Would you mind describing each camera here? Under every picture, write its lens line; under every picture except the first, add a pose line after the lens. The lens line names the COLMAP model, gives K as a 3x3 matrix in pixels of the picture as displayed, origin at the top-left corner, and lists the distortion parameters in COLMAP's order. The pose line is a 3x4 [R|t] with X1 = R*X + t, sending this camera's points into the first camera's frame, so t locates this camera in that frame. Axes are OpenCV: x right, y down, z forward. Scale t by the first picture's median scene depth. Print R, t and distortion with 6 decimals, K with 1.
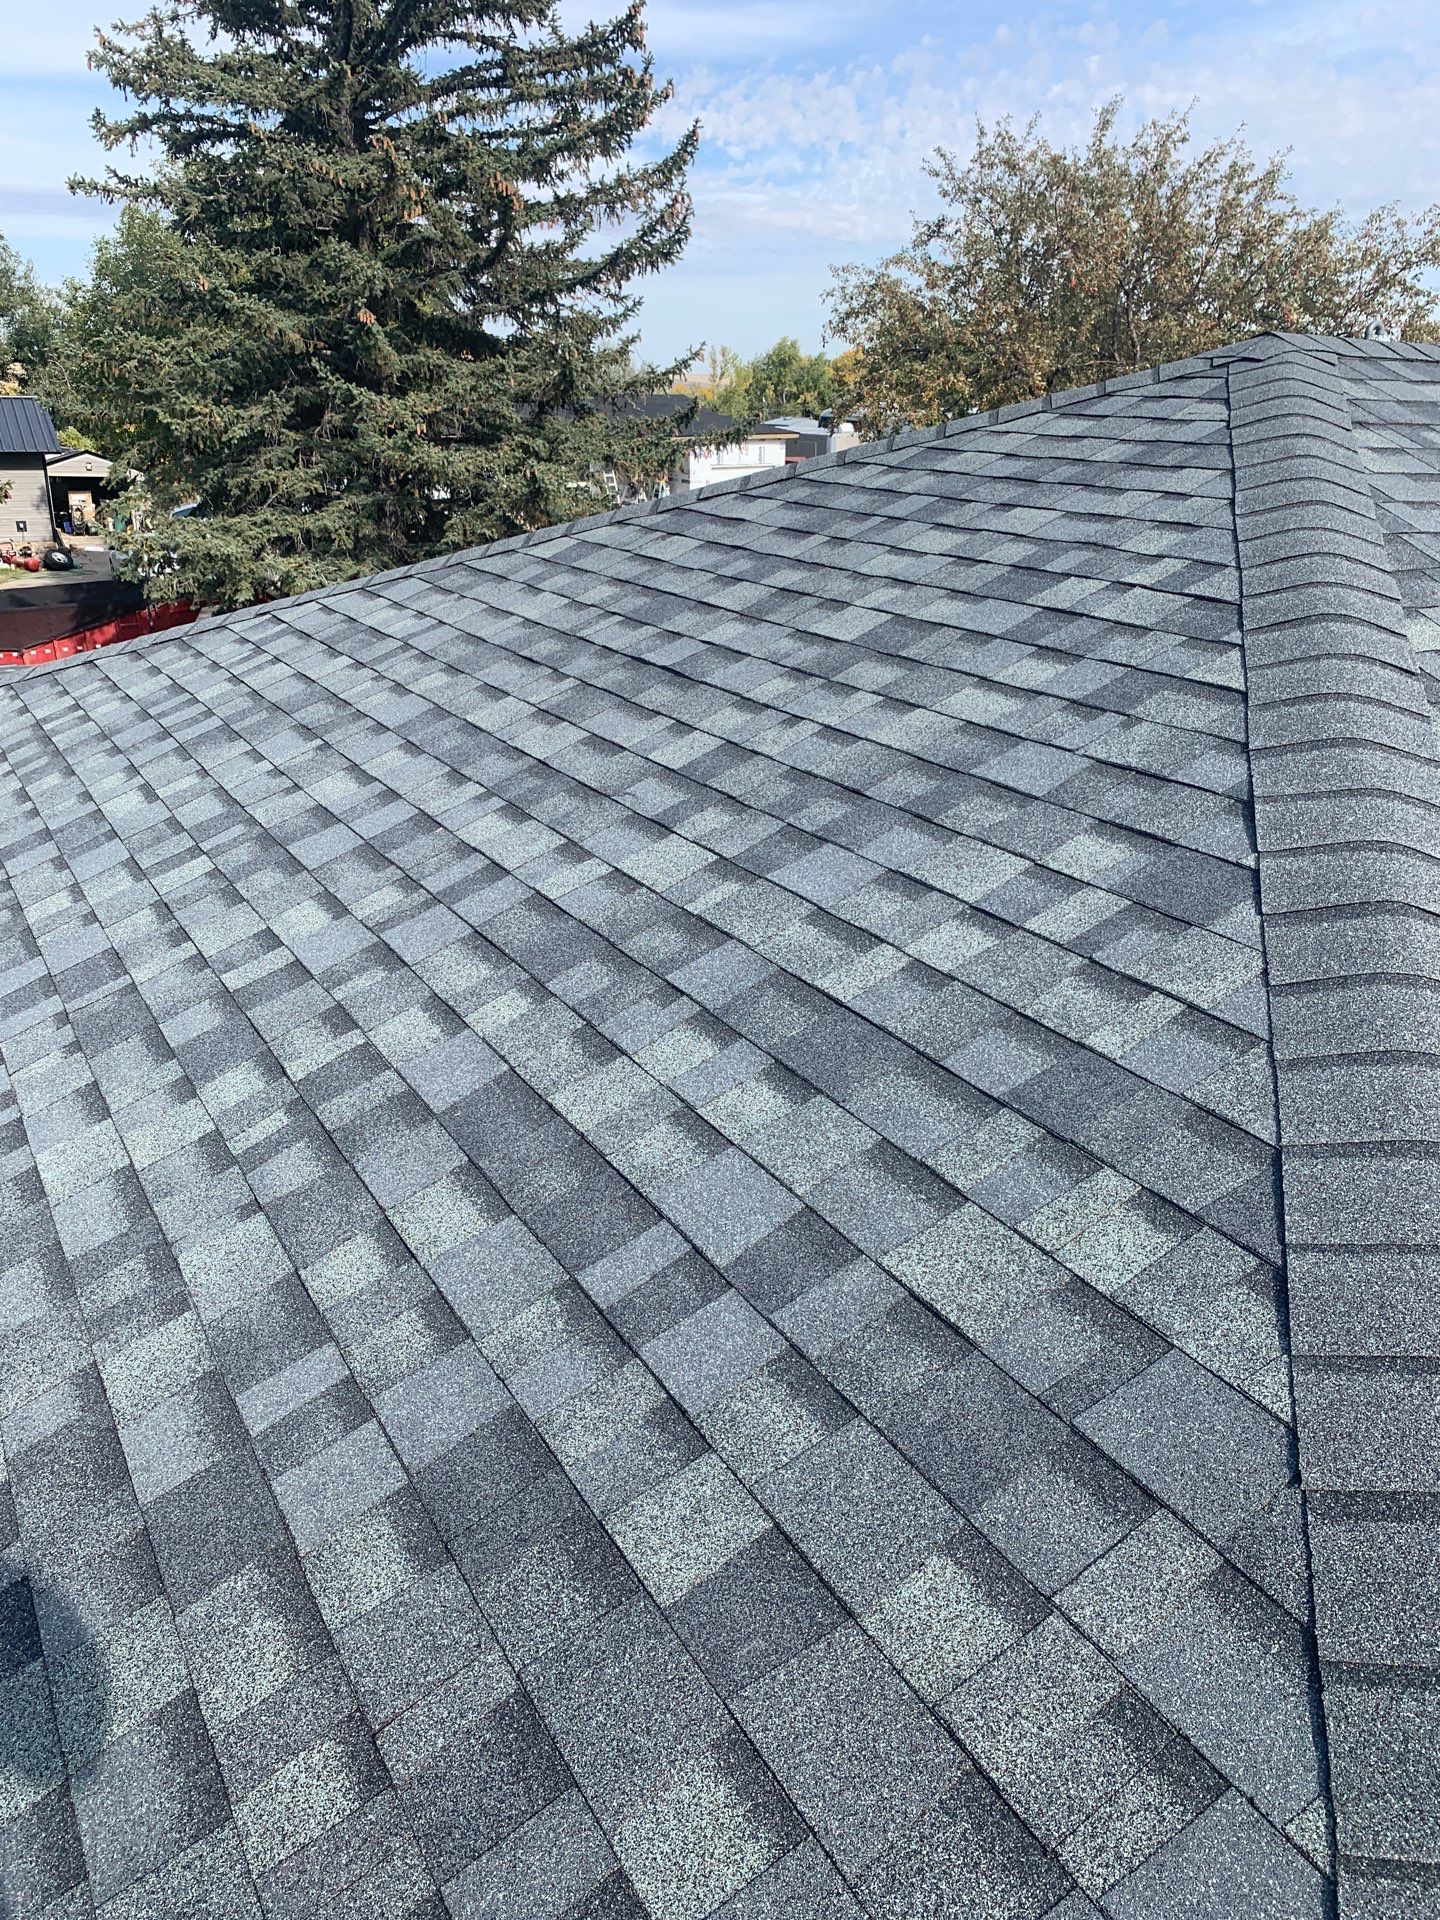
lens RADIAL K [[1459.5, 0, 720.0], [0, 1459.5, 960.0], [0, 0, 1]] dist [-0.003804, 0.000666]
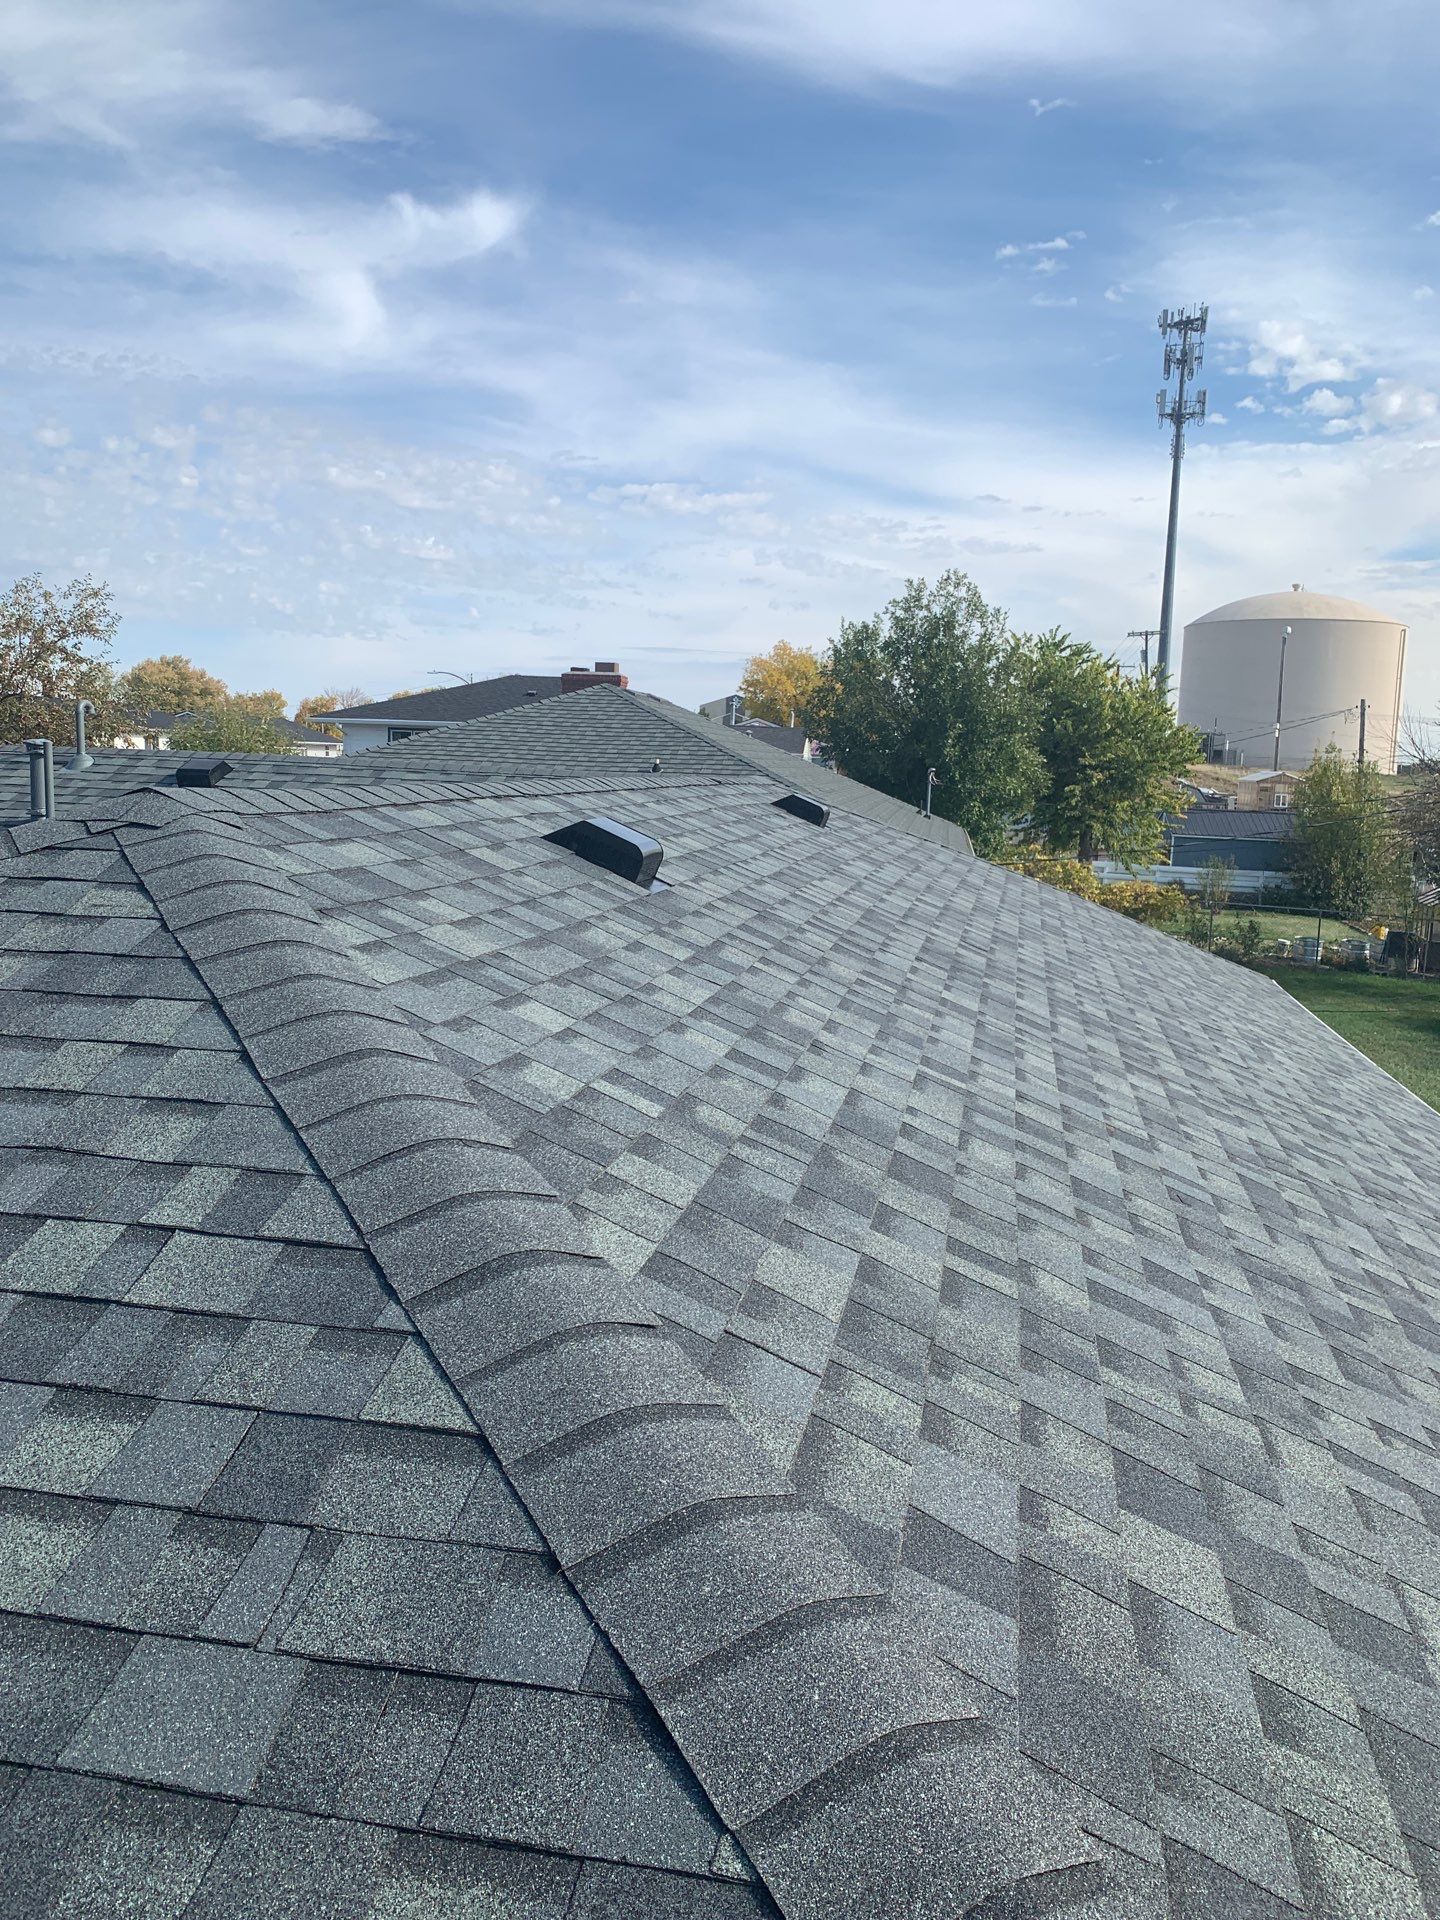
lens RADIAL K [[1459.5, 0, 720.0], [0, 1459.5, 960.0], [0, 0, 1]] dist [-0.003804, 0.000666]
pose [[0.668544, -0.102731, 0.736543, -0.014224], [0.259628, 0.960337, -0.101713, -0.248211], [-0.696881, 0.259227, 0.668699, 0.382846]]
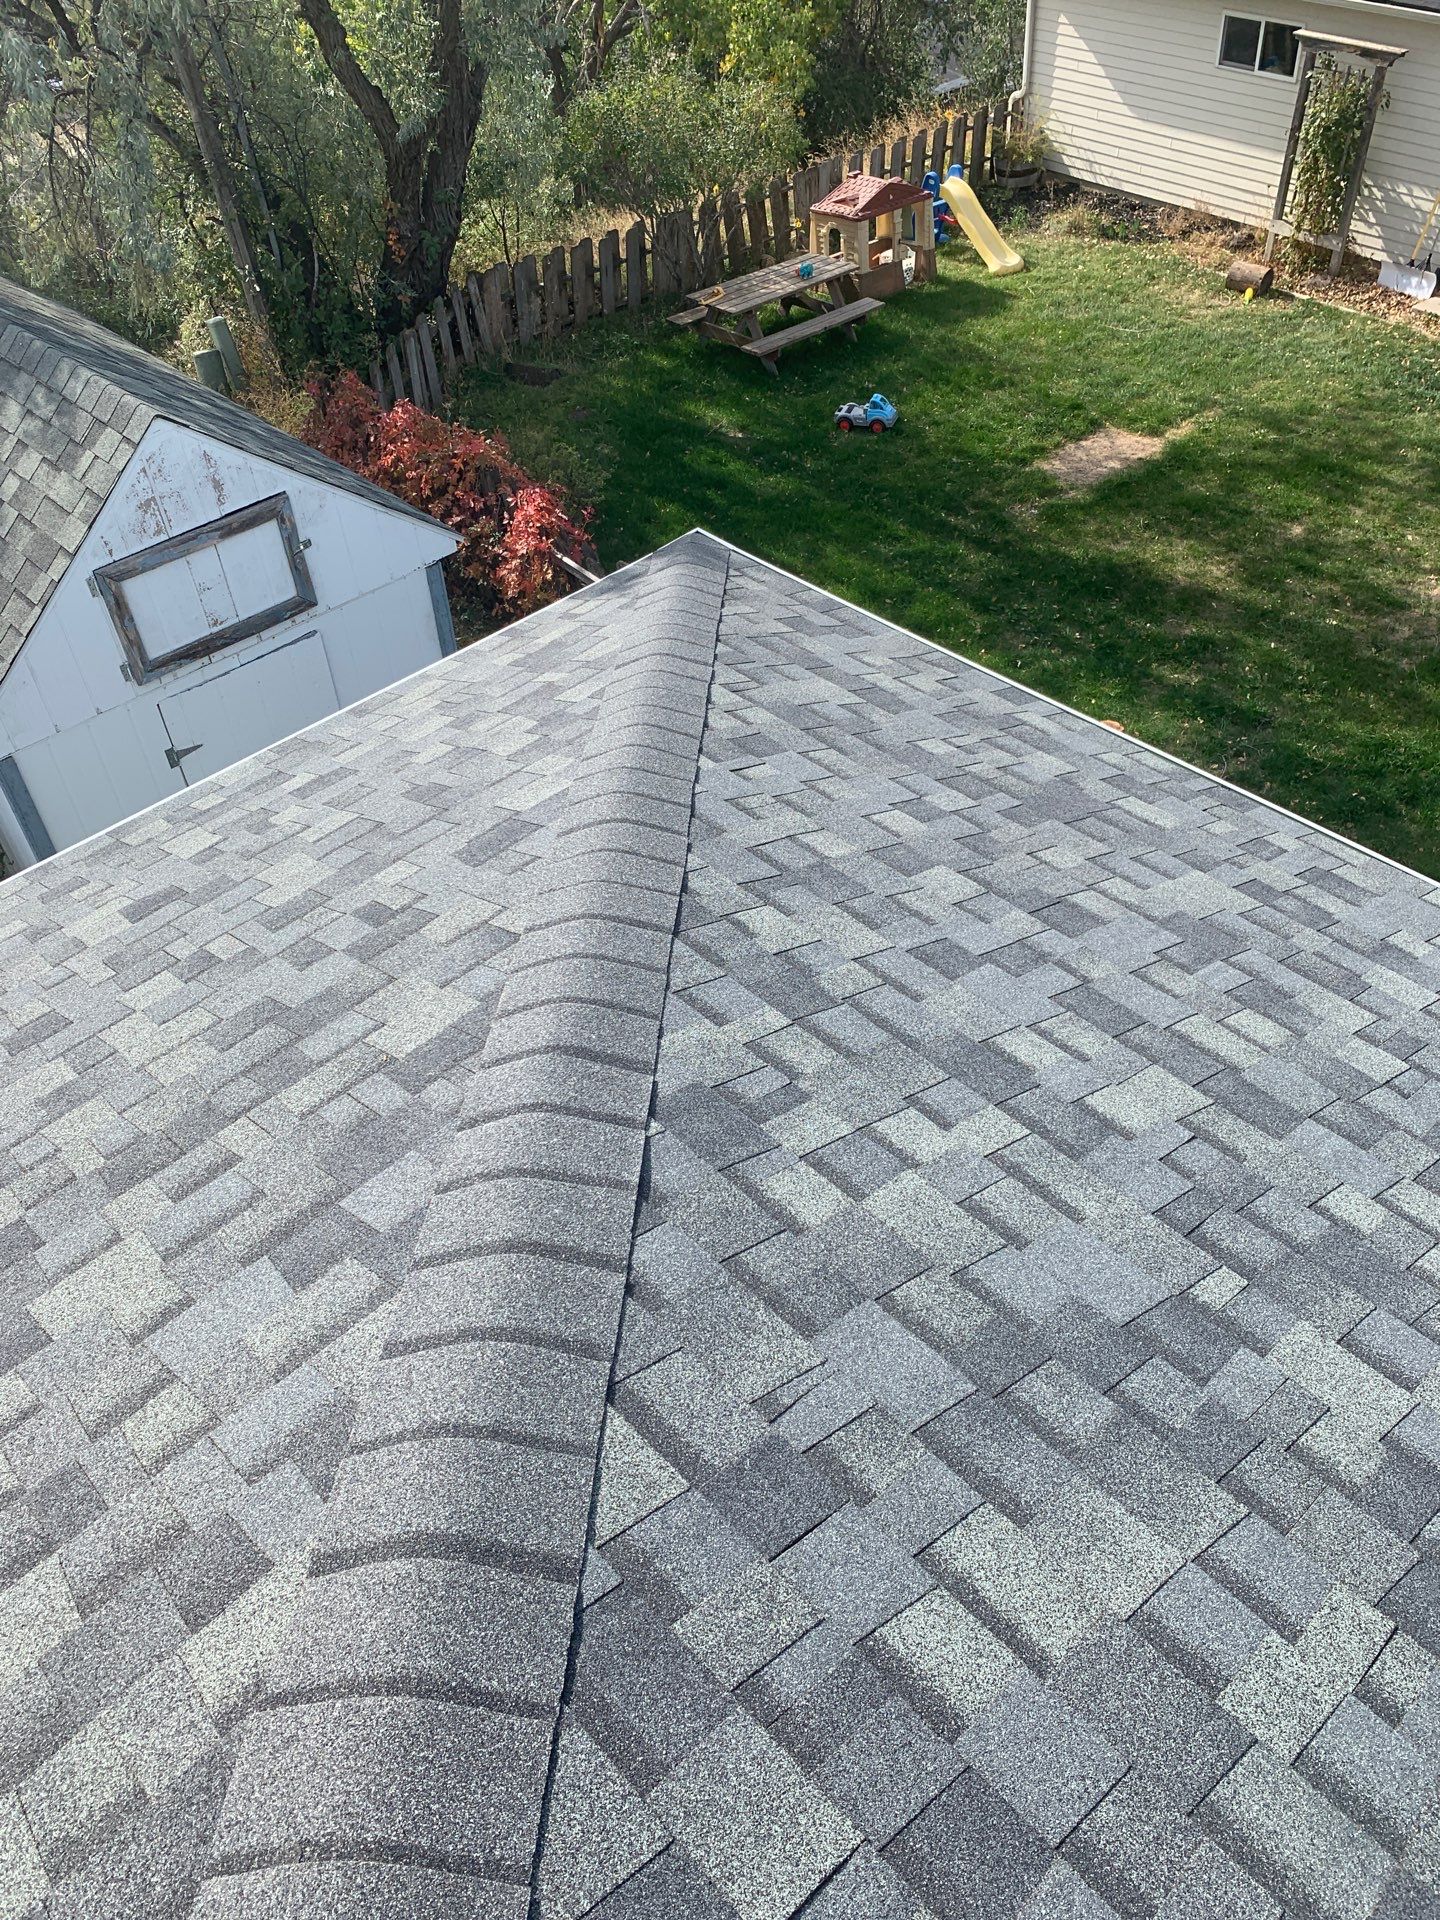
lens RADIAL K [[1405.6, 0, 720.0], [0, 1405.6, 960.0], [0, 0, 1]] dist [0.006636, -0.002925]
pose [[-0.975172, 0.174108, -0.136846, 0.310394], [-0.057779, 0.396510, 0.916210, -0.738014], [0.213780, 0.901369, -0.376606, 0.915541]]
